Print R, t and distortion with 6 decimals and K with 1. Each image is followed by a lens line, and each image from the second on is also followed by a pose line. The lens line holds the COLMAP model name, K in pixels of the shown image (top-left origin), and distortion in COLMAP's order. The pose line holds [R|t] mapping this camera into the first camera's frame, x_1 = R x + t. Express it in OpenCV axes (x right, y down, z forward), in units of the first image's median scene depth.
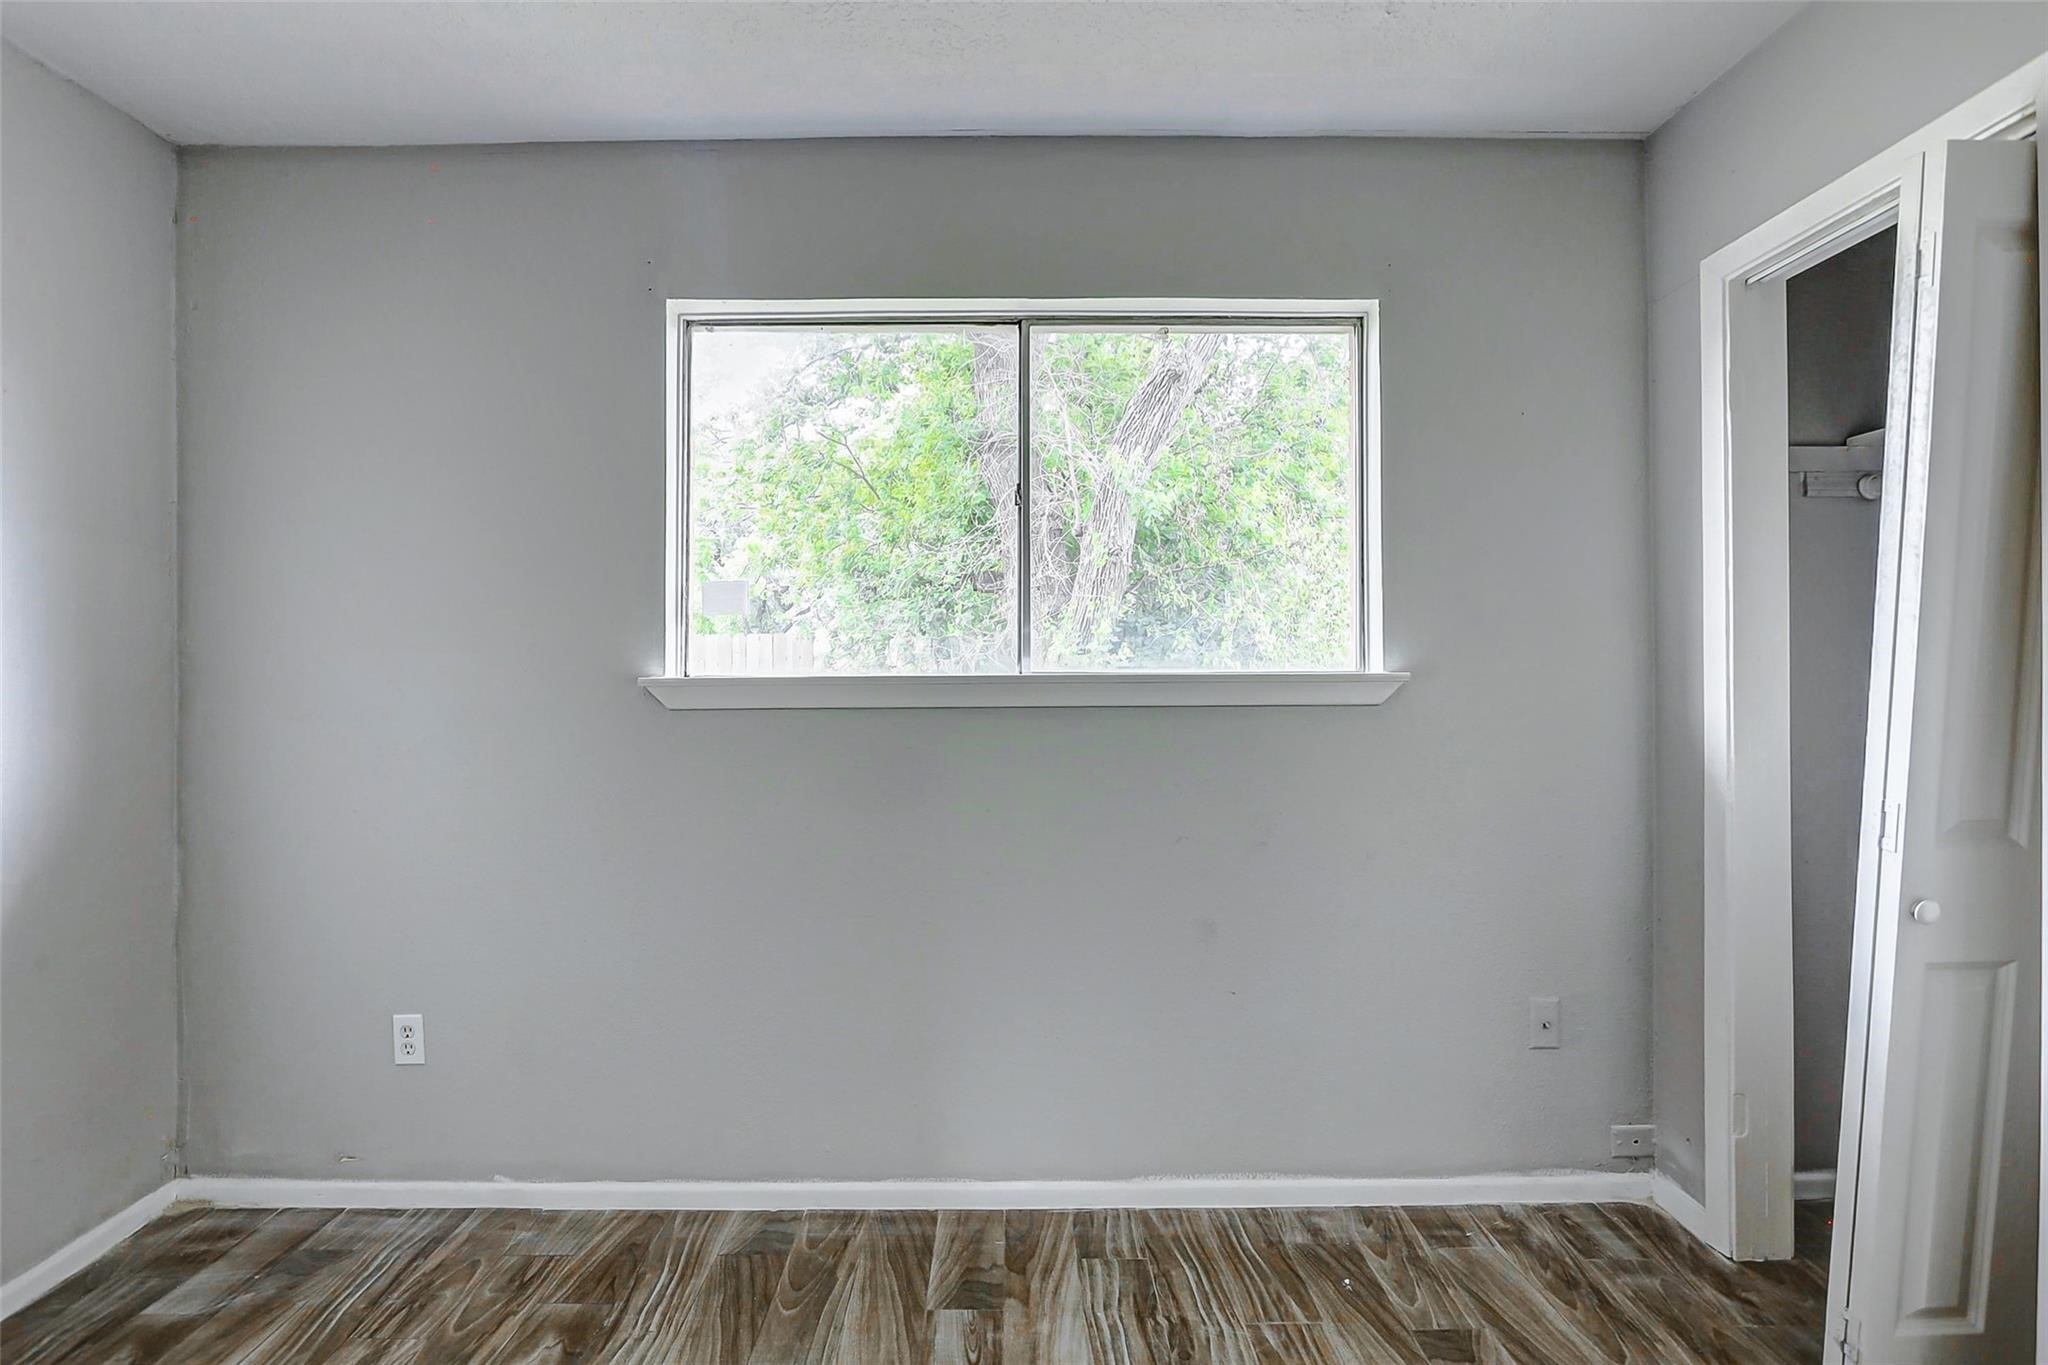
lens RADIAL K [[996.0, 0, 1014.9], [0, 996.0, 669.3], [0, 0, 1]] dist [-0.016824, 0.004881]
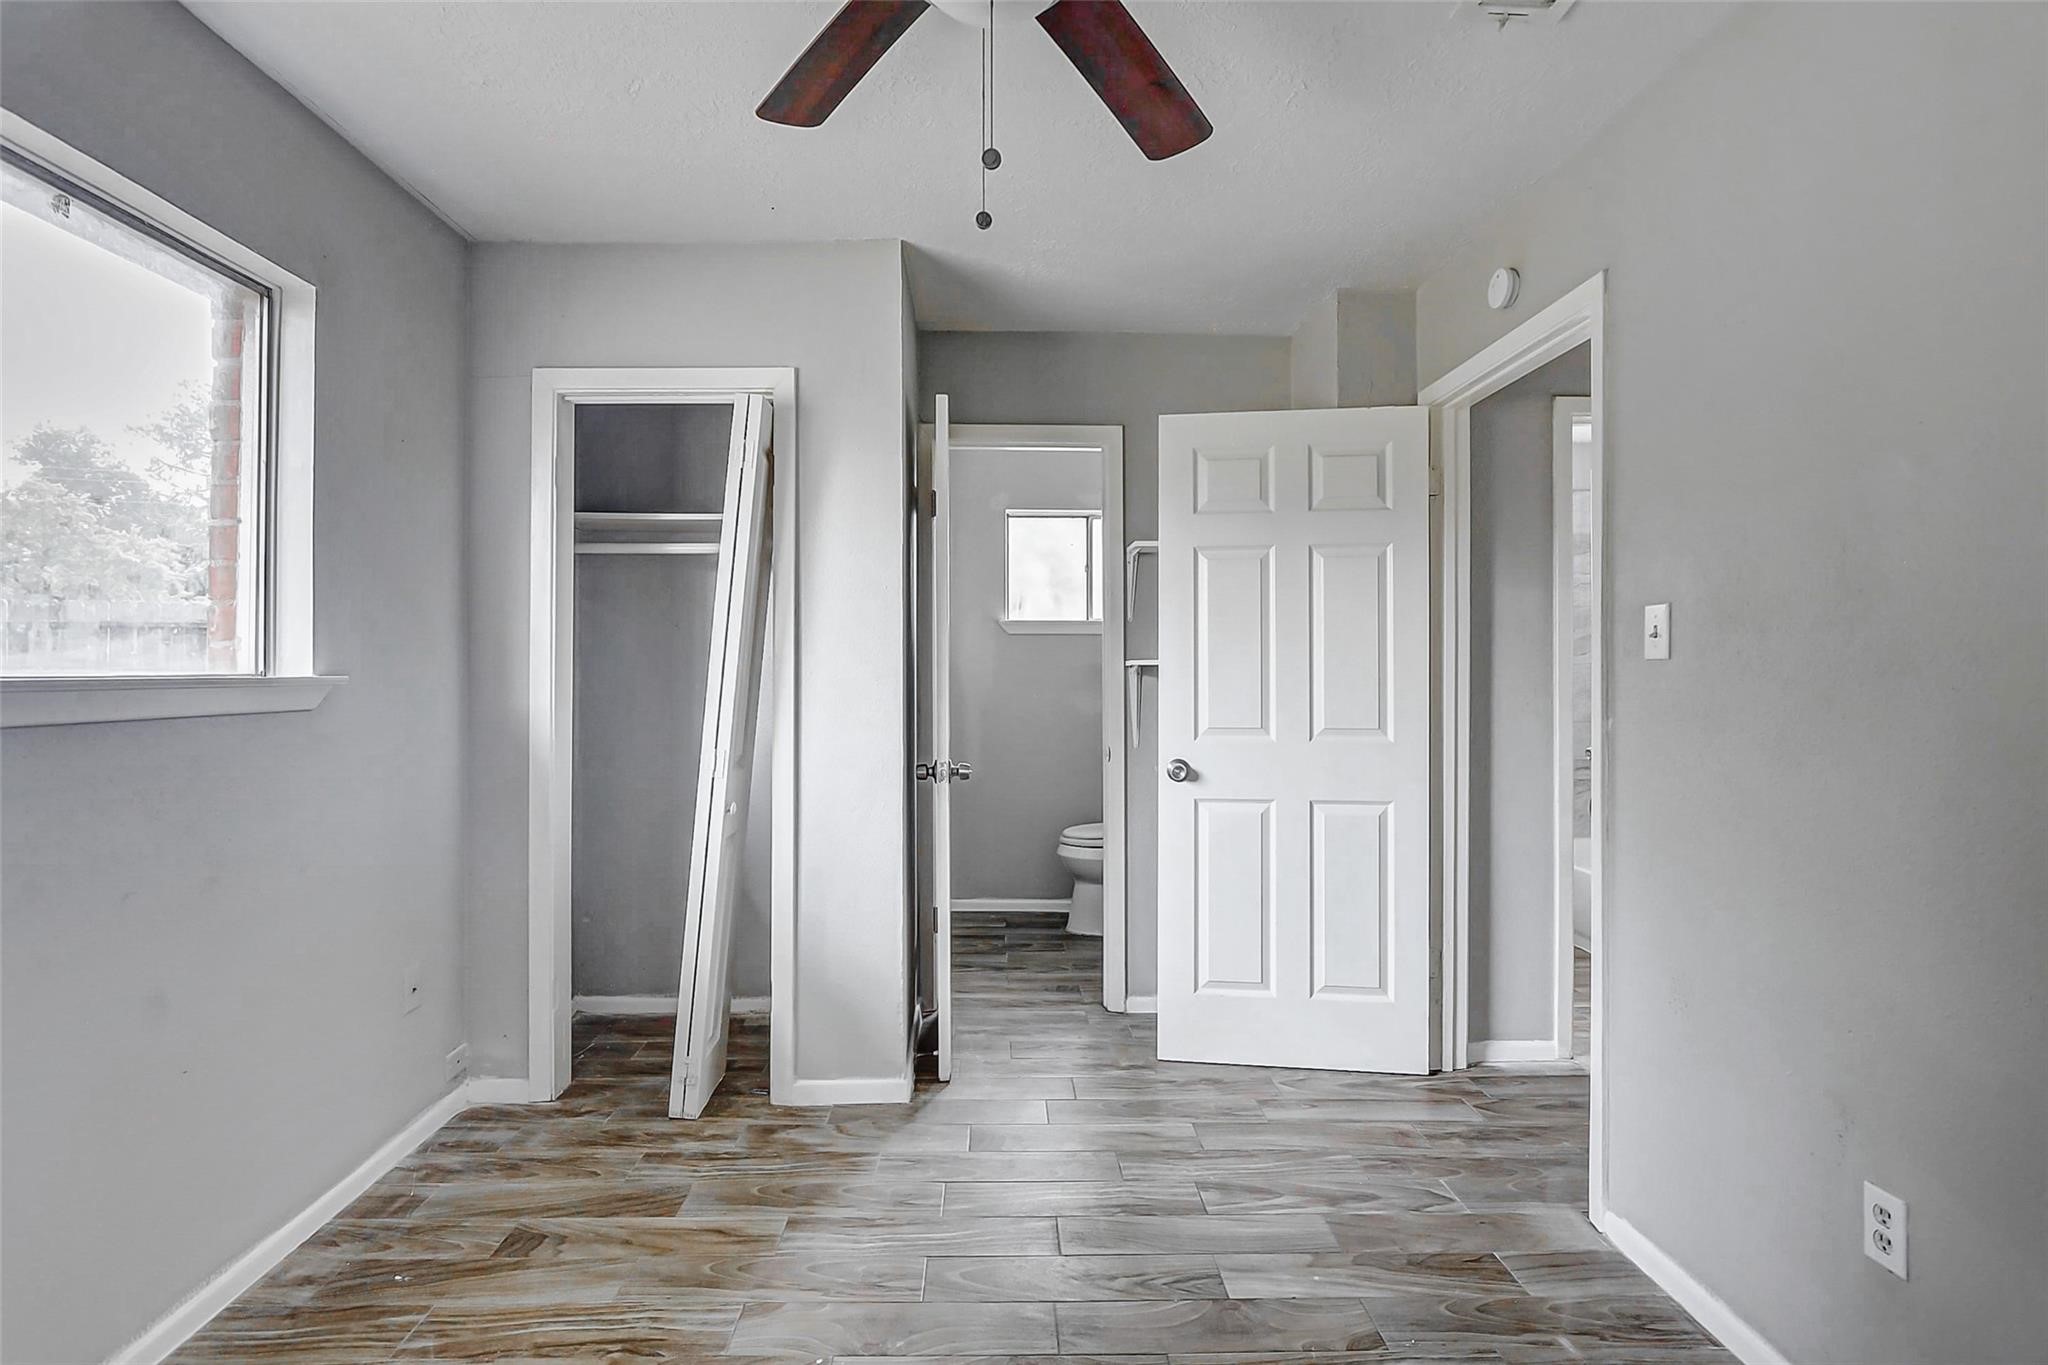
lens RADIAL K [[996.0, 0, 1014.9], [0, 996.0, 669.3], [0, 0, 1]] dist [-0.016824, 0.004881]
pose [[-0.027125, 0.005063, 0.999619, -0.656378], [-0.003482, 0.999981, -0.005159, -0.000295], [-0.999626, -0.003621, -0.027107, 0.378239]]
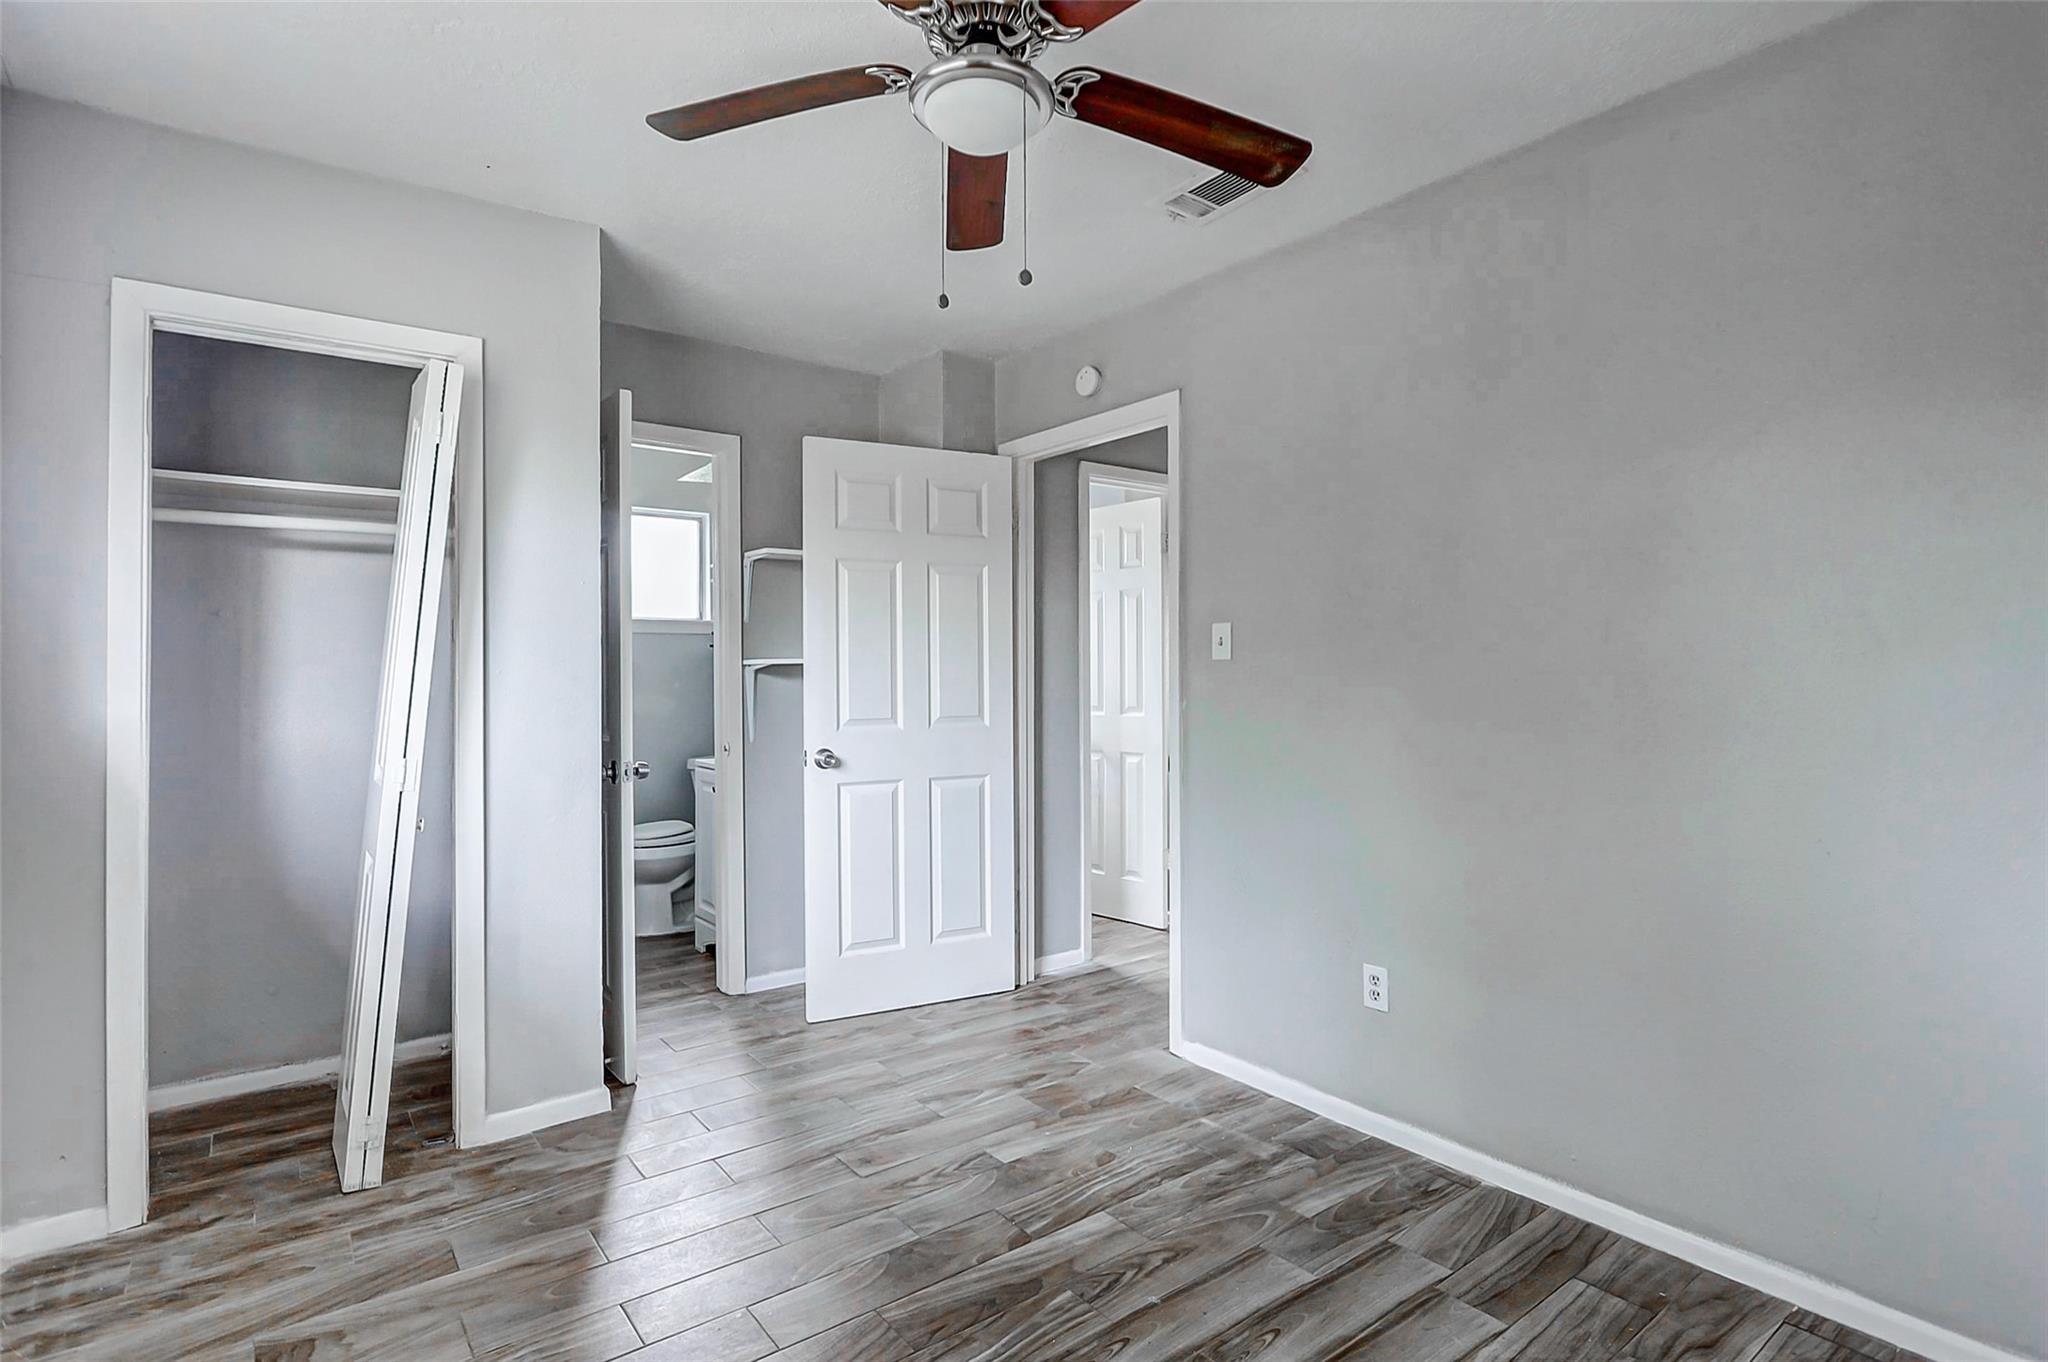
lens RADIAL K [[996.0, 0, 1014.9], [0, 996.0, 667.8], [0, 0, 1]] dist [-0.016824, 0.004881]
pose [[-0.608554, 0.006255, 0.793488, -0.678811], [0.002520, 0.999979, -0.005951, 0.002505], [-0.793508, -0.001622, -0.608557, 0.873144]]
